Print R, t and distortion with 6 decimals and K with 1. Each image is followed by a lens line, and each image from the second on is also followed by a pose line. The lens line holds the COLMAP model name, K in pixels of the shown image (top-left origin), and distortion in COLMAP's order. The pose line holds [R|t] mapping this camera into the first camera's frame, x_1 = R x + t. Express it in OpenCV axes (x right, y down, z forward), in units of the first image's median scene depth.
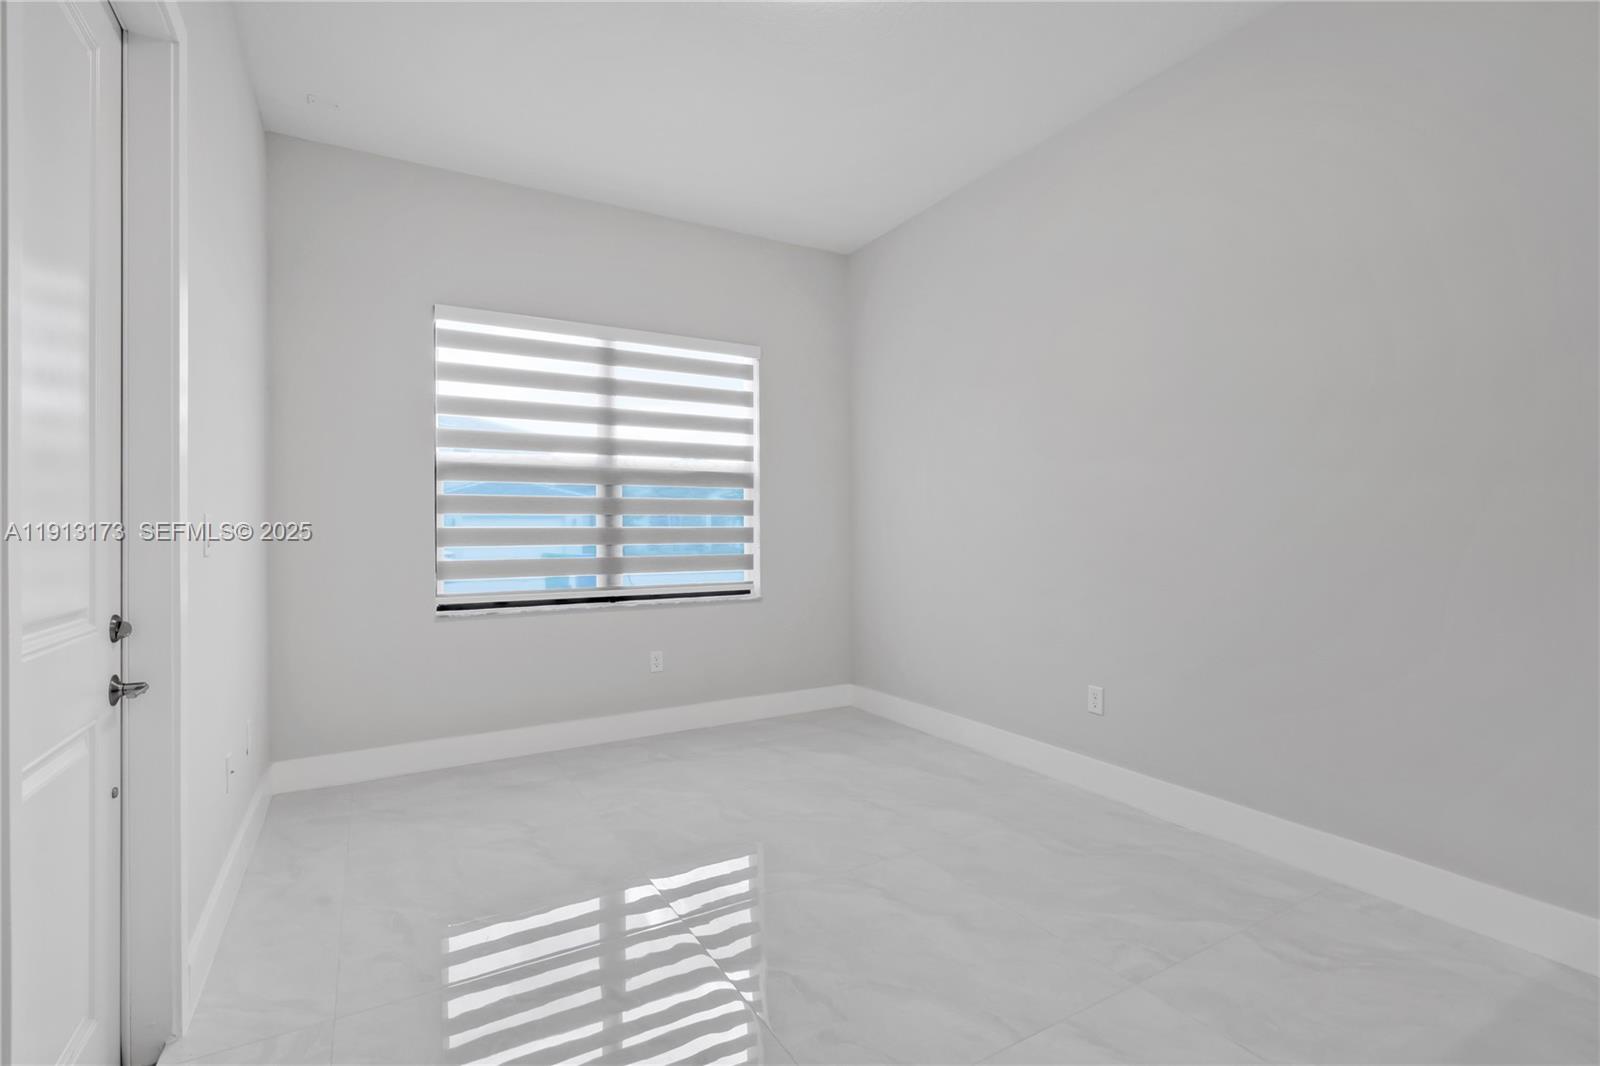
lens RADIAL K [[732.6, 0, 797.8], [0, 732.6, 537.0], [0, 0, 1]] dist [0.002378, -0.000309]
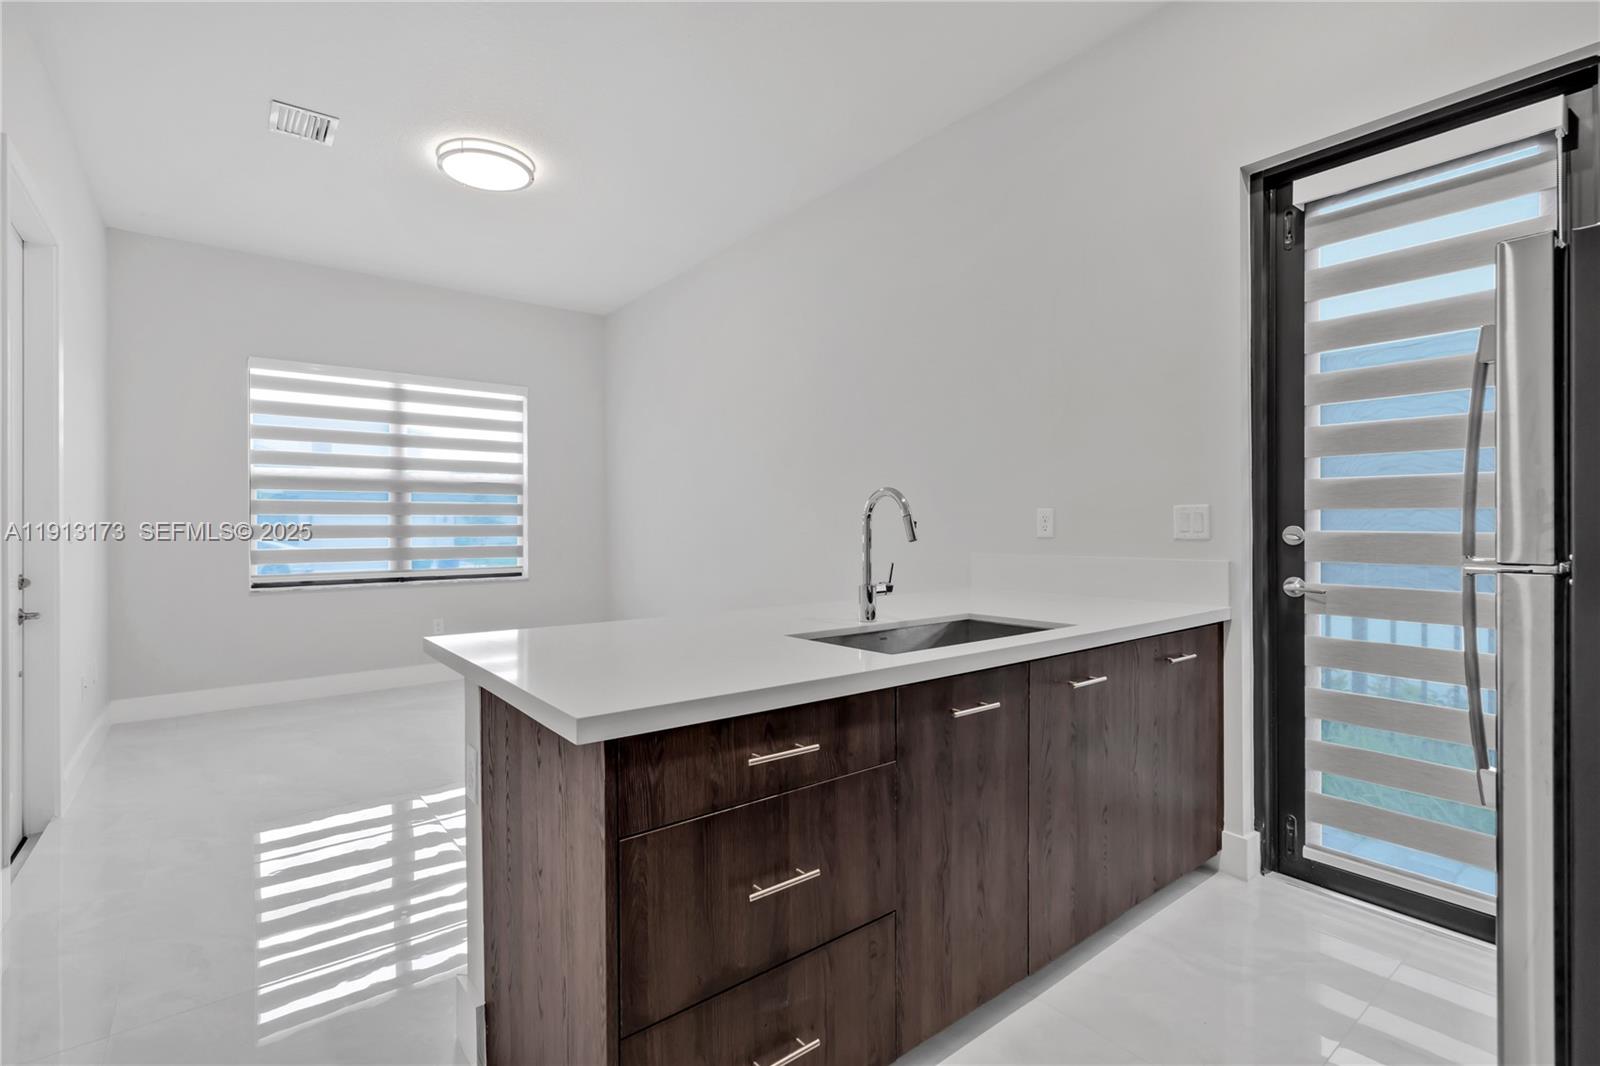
lens RADIAL K [[732.6, 0, 805.4], [0, 732.6, 530.6], [0, 0, 1]] dist [0.002378, -0.000309]
pose [[0.989052, 0.000440, 0.147570, 0.268542], [0.000109, 0.999993, -0.003711, 0.002016], [-0.147570, 0.003686, 0.989045, -0.405118]]
